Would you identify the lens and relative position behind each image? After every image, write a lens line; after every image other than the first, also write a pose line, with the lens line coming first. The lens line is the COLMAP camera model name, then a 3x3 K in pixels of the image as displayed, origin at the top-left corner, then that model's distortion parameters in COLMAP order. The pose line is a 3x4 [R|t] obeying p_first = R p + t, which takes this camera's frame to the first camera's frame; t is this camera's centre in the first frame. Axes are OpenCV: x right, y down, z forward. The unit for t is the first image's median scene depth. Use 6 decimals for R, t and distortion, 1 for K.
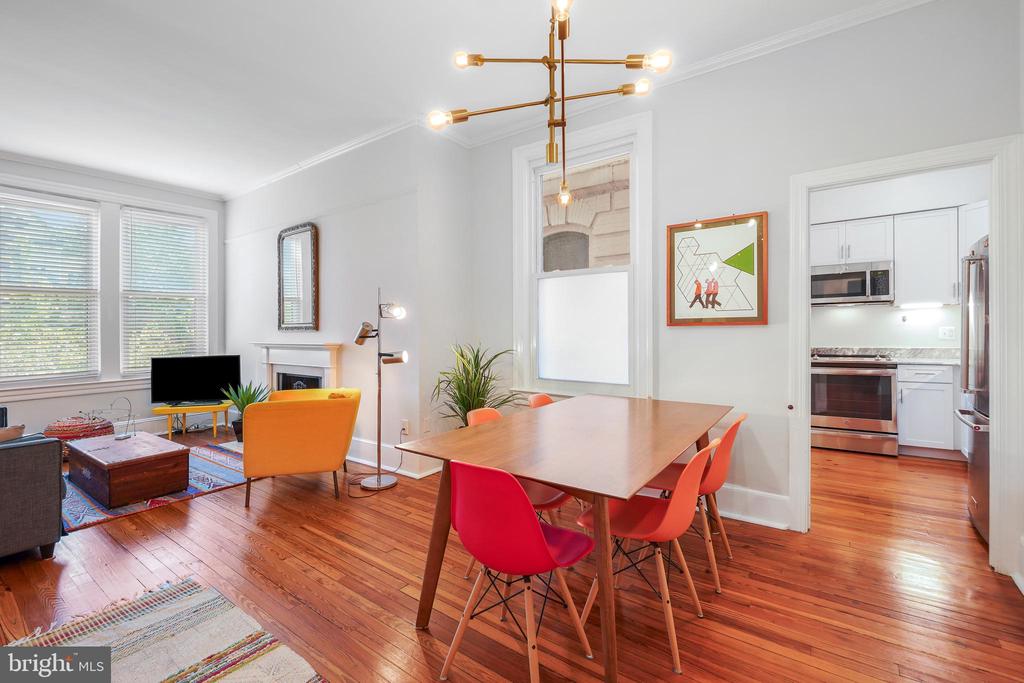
lens RADIAL K [[443.7, 0, 505.4], [0, 443.7, 339.4], [0, 0, 1]] dist [-0.008406, 0.000380]
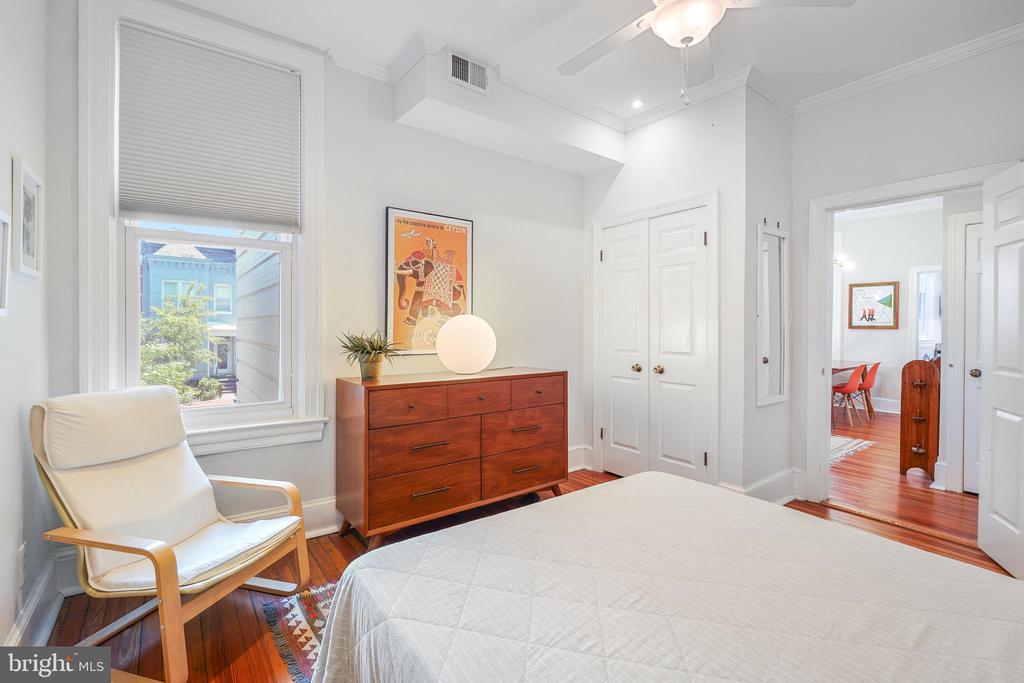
lens RADIAL K [[446.4, 0, 507.1], [0, 446.4, 330.7], [0, 0, 1]] dist [-0.004261, -0.000268]
pose [[0.956883, 0.021051, -0.289709, -0.628335], [-0.023632, 0.999706, -0.005414, 0.033174], [0.289510, 0.012027, 0.957099, -1.641503]]
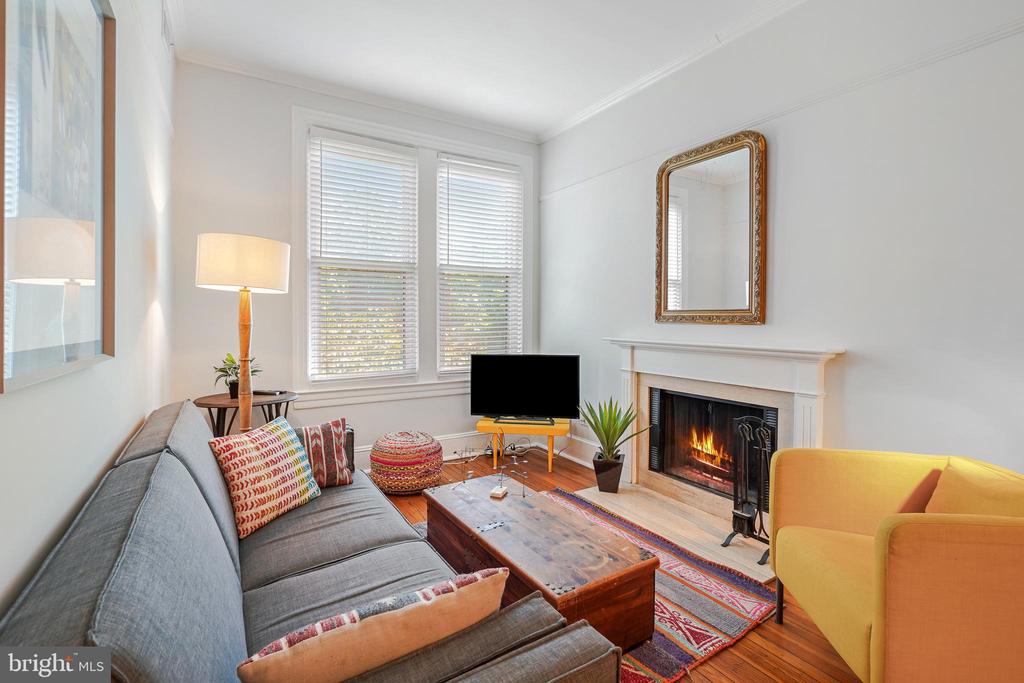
lens RADIAL K [[462.3, 0, 505.4], [0, 462.3, 323.8], [0, 0, 1]] dist [0.001435, 0.000105]
pose [[0.926959, 0.021827, -0.374528, -0.724114], [-0.025388, 0.999667, -0.004575, -0.012605], [0.374304, 0.013749, 0.927204, 0.487637]]
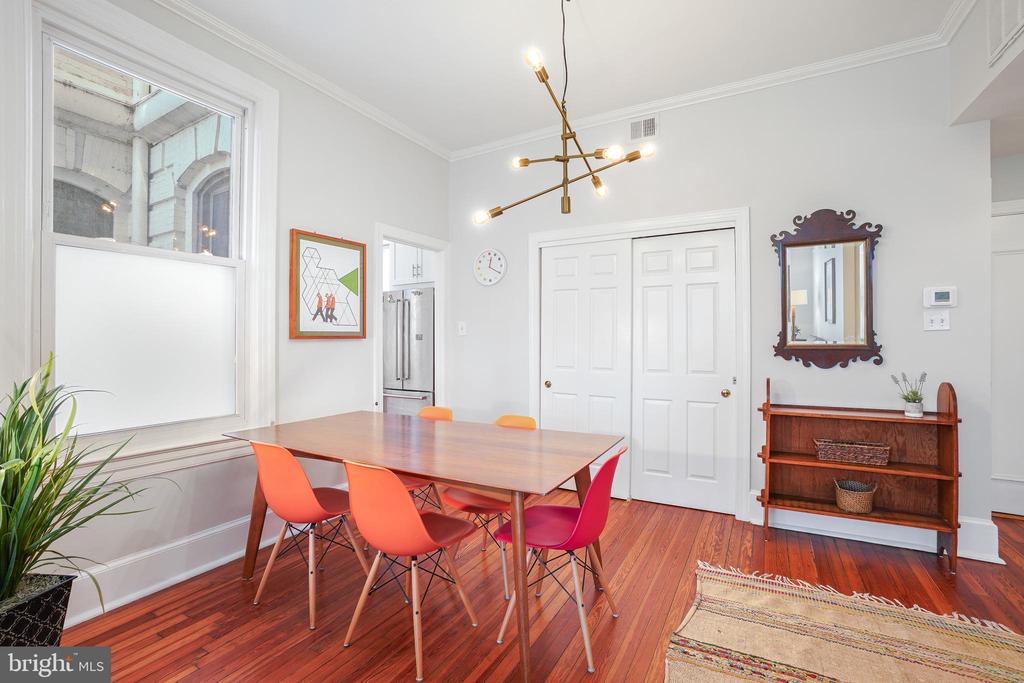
lens RADIAL K [[450.9, 0, 510.7], [0, 450.9, 333.9], [0, 0, 1]] dist [-0.060730, 0.022038]
pose [[-0.119800, 0.015852, 0.992671, -0.579776], [0.024469, 0.999616, -0.013010, -0.017324], [-0.992496, 0.022732, -0.120142, 0.651633]]
